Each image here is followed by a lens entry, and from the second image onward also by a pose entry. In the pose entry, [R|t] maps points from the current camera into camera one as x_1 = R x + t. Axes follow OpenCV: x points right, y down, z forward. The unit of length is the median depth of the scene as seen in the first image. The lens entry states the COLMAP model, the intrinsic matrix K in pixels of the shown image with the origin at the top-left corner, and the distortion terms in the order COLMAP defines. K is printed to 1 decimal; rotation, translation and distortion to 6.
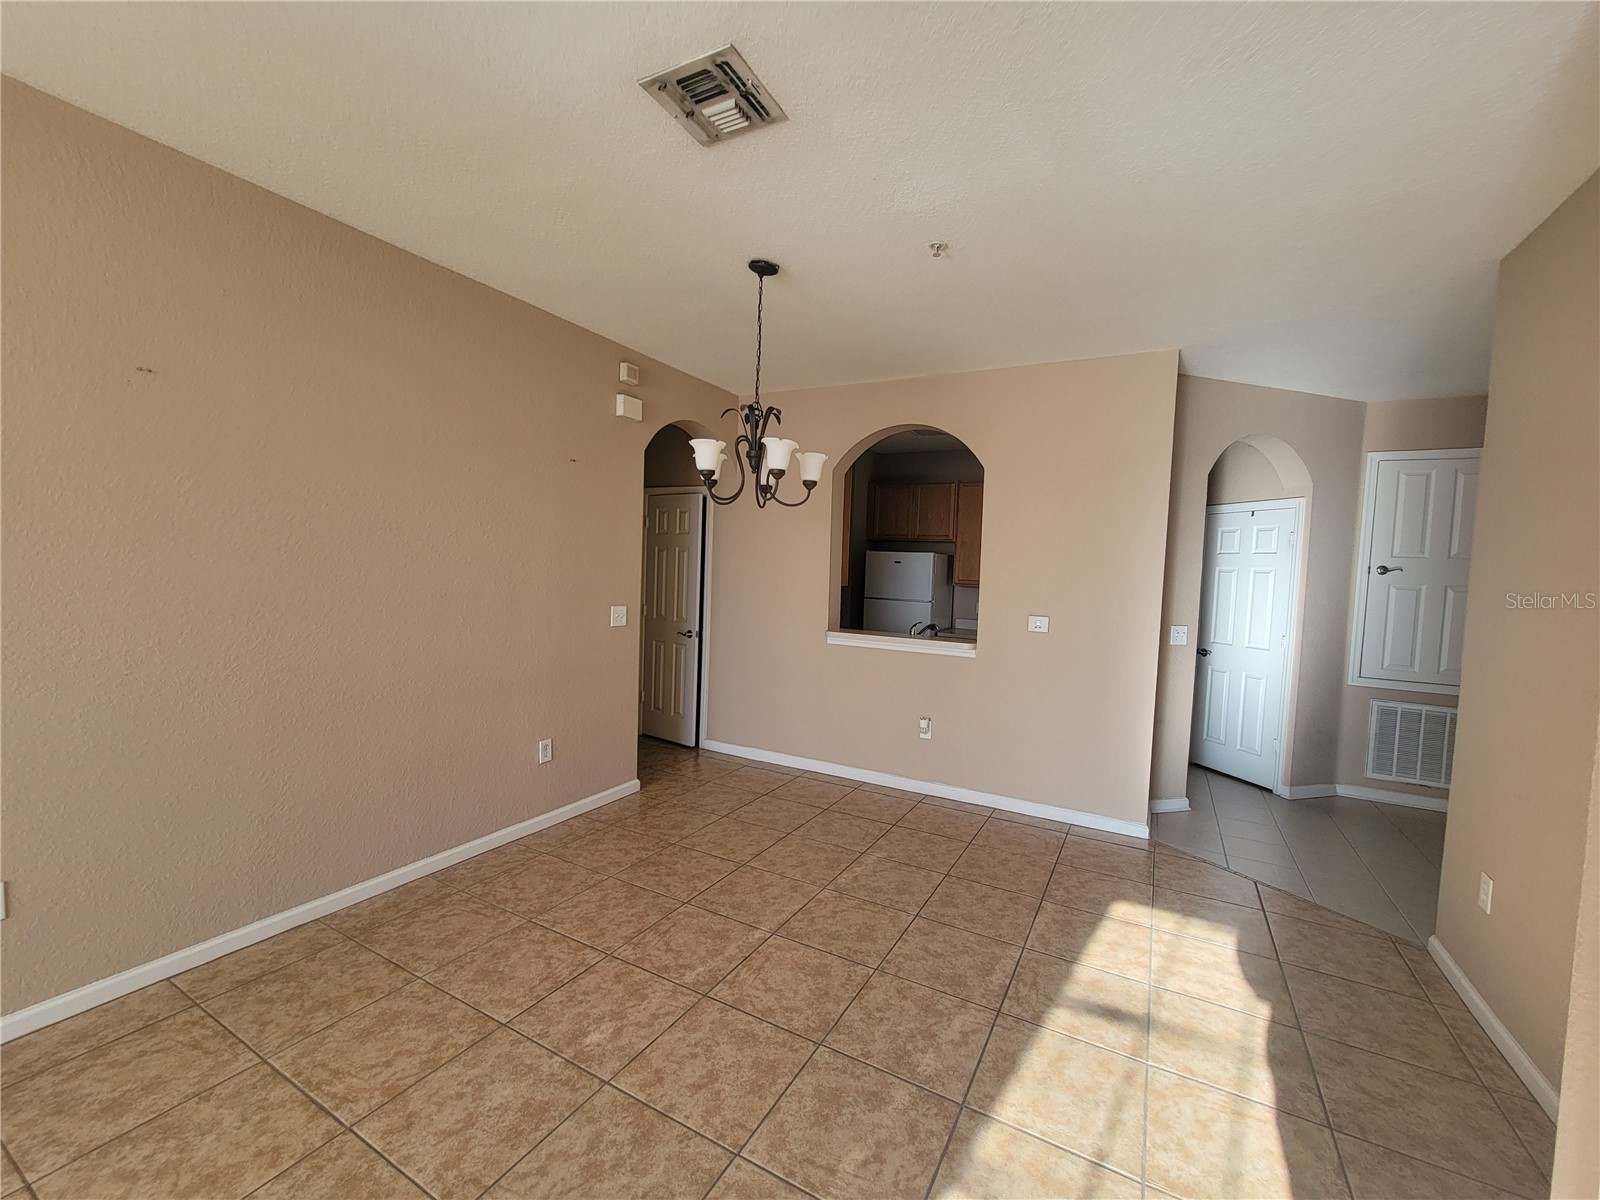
lens RADIAL K [[648.8, 0, 813.5], [0, 648.8, 601.9], [0, 0, 1]] dist [0.001318, 0.001138]
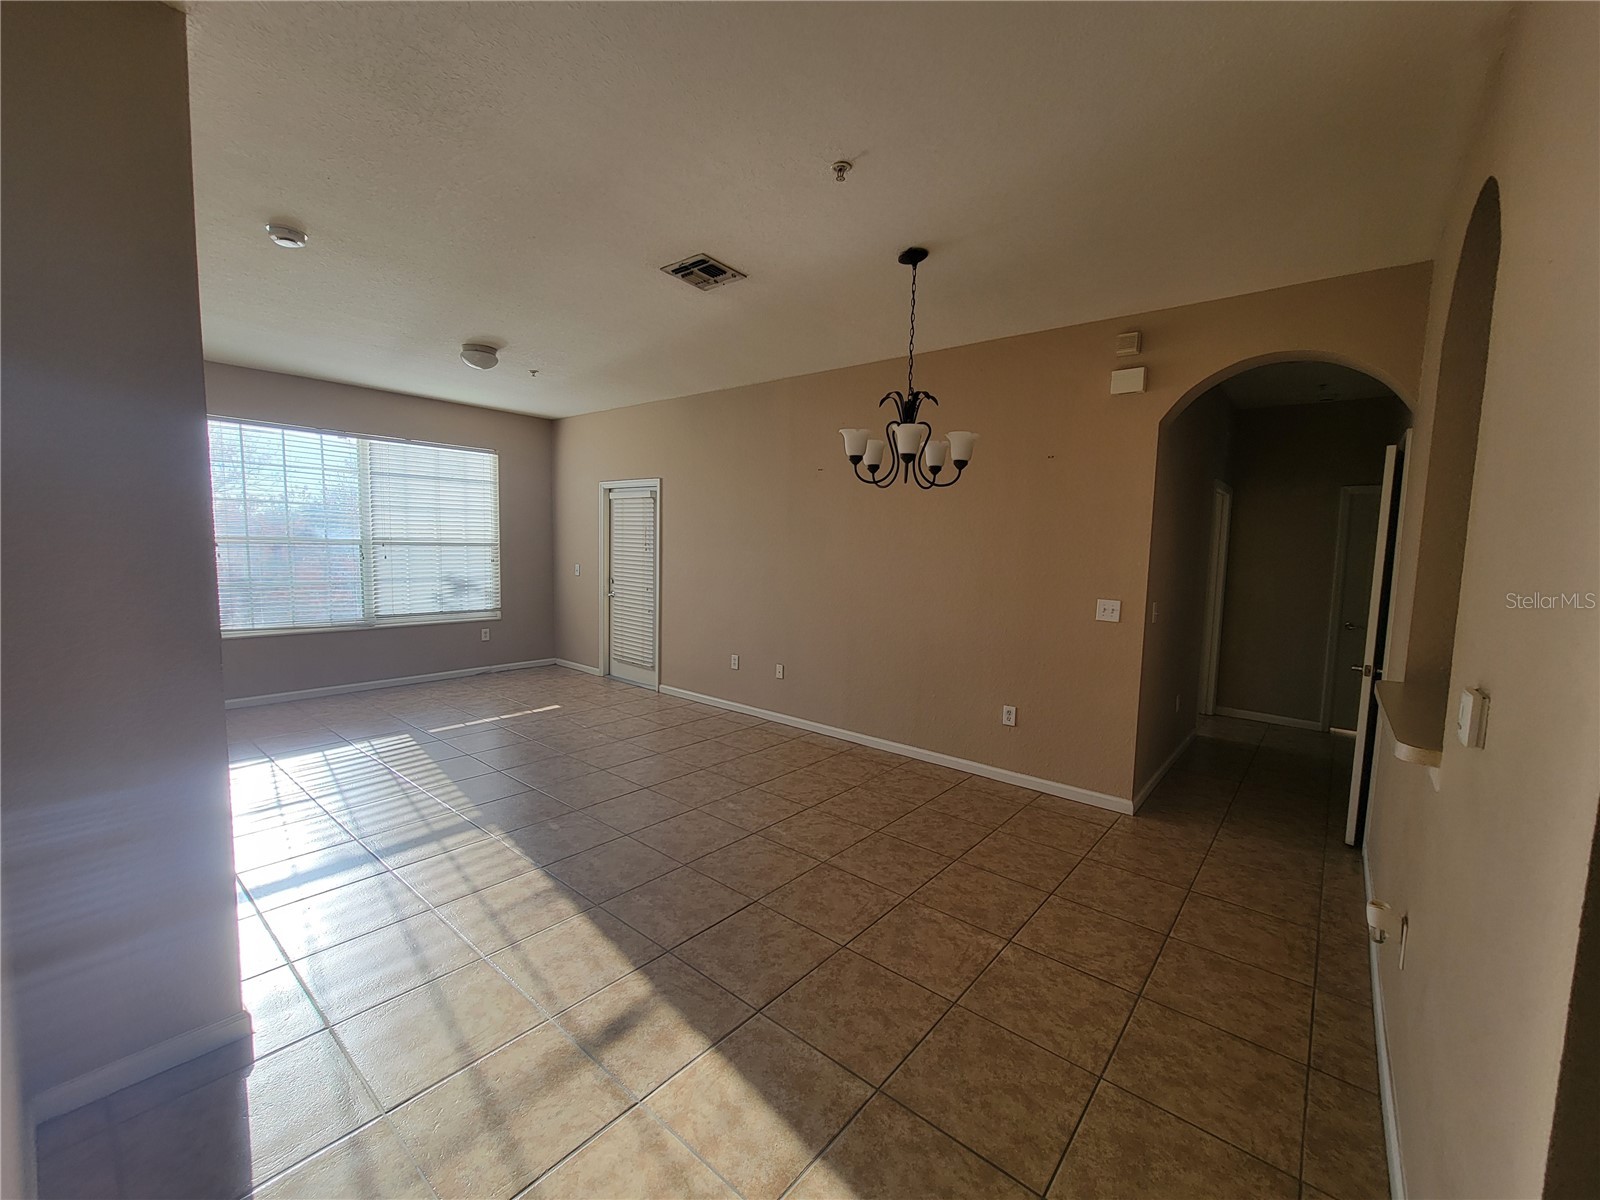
lens RADIAL K [[648.8, 0, 811.1], [0, 648.8, 600.7], [0, 0, 1]] dist [0.001318, 0.001138]
pose [[-0.185971, 0.042659, -0.981629, 1.172388], [-0.082047, 0.994894, 0.058779, -0.019857], [0.979124, 0.091471, -0.181521, 1.273526]]
